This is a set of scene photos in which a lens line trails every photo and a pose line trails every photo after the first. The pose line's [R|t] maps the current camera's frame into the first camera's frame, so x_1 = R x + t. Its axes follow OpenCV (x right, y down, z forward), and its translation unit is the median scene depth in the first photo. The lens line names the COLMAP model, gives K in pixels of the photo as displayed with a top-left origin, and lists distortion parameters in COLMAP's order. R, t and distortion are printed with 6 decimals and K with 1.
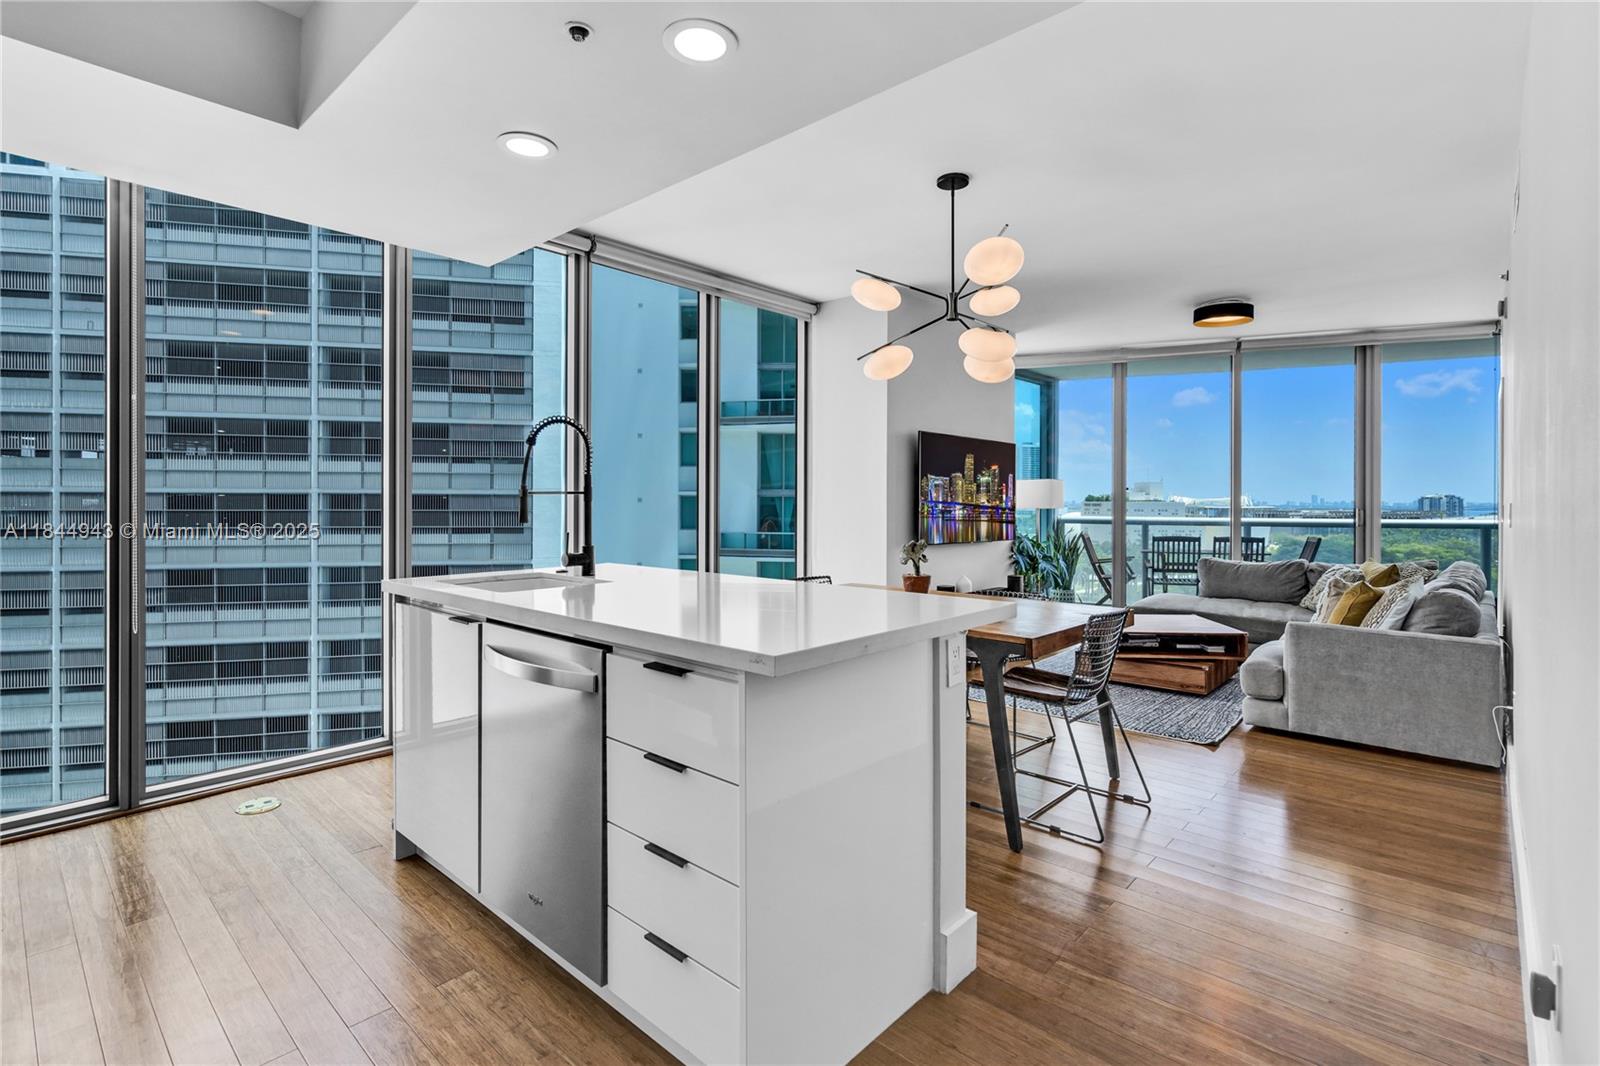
lens RADIAL K [[755.6, 0, 797.3], [0, 755.6, 509.9], [0, 0, 1]] dist [0.000511, 0.000378]
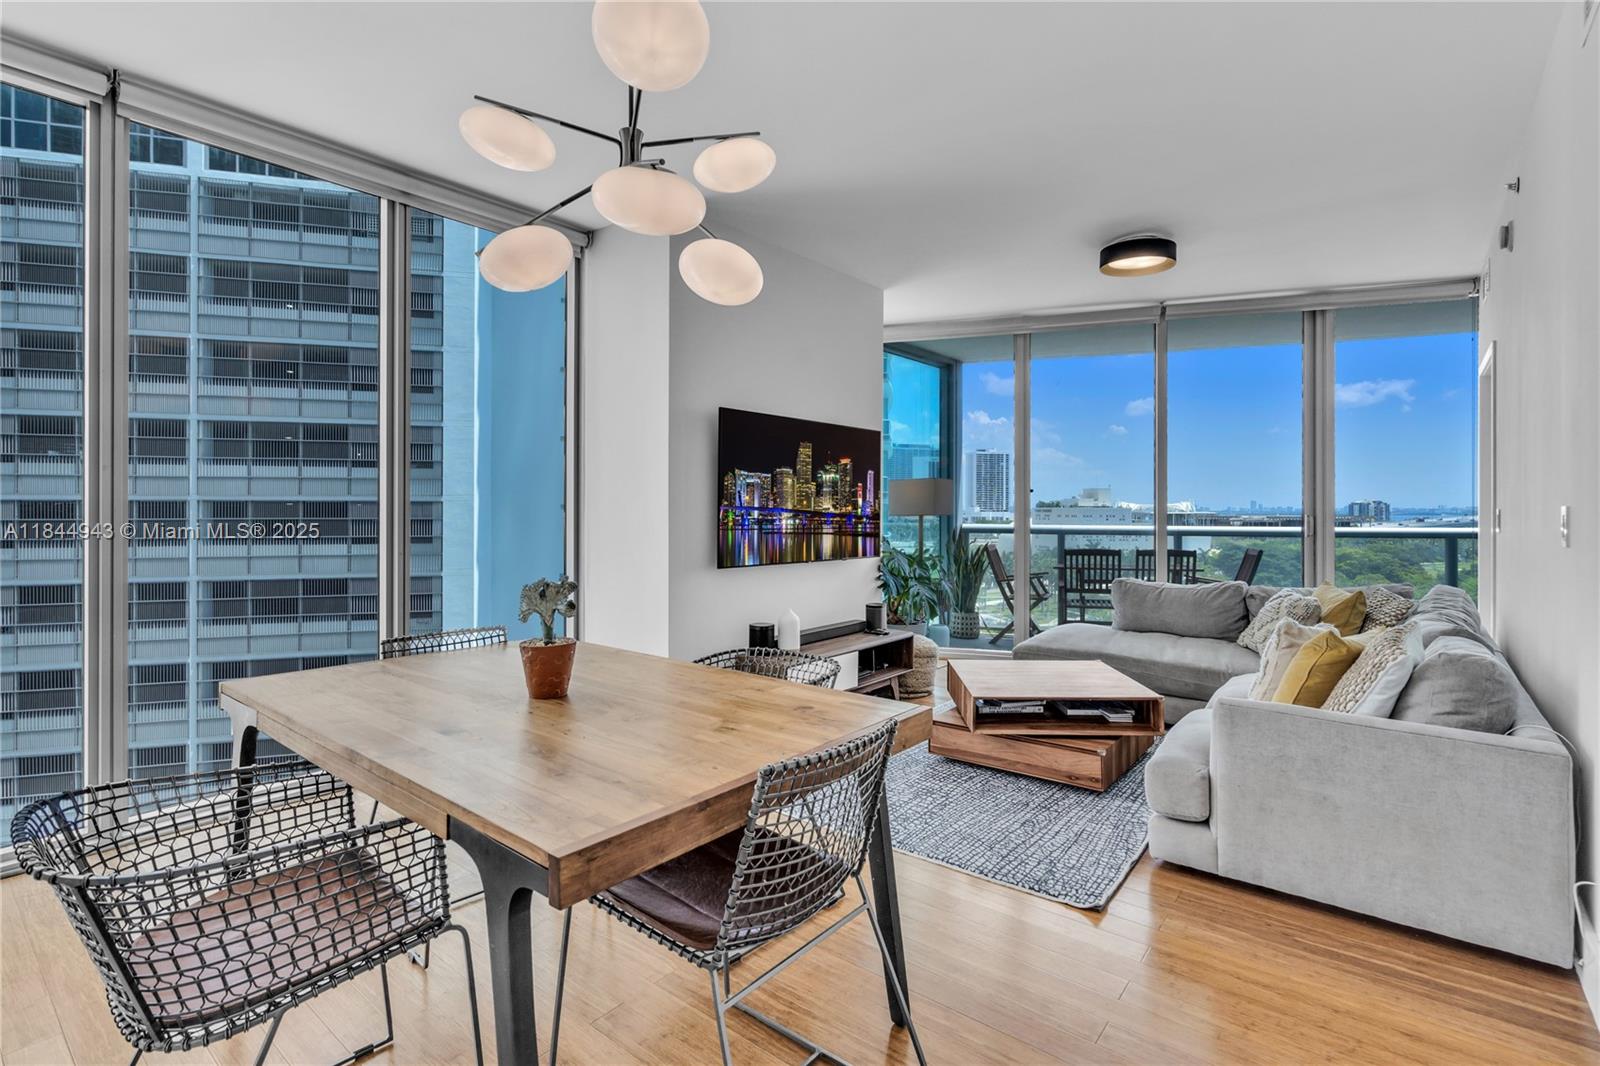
lens RADIAL K [[752.2, 0, 803.1], [0, 752.2, 514.9], [0, 0, 1]] dist [0.000499, 0.000323]
pose [[0.998155, -0.002834, 0.060657, 0.173975], [0.002977, 0.999993, -0.002269, -0.001688], [-0.060650, 0.002446, 0.998156, 0.256983]]
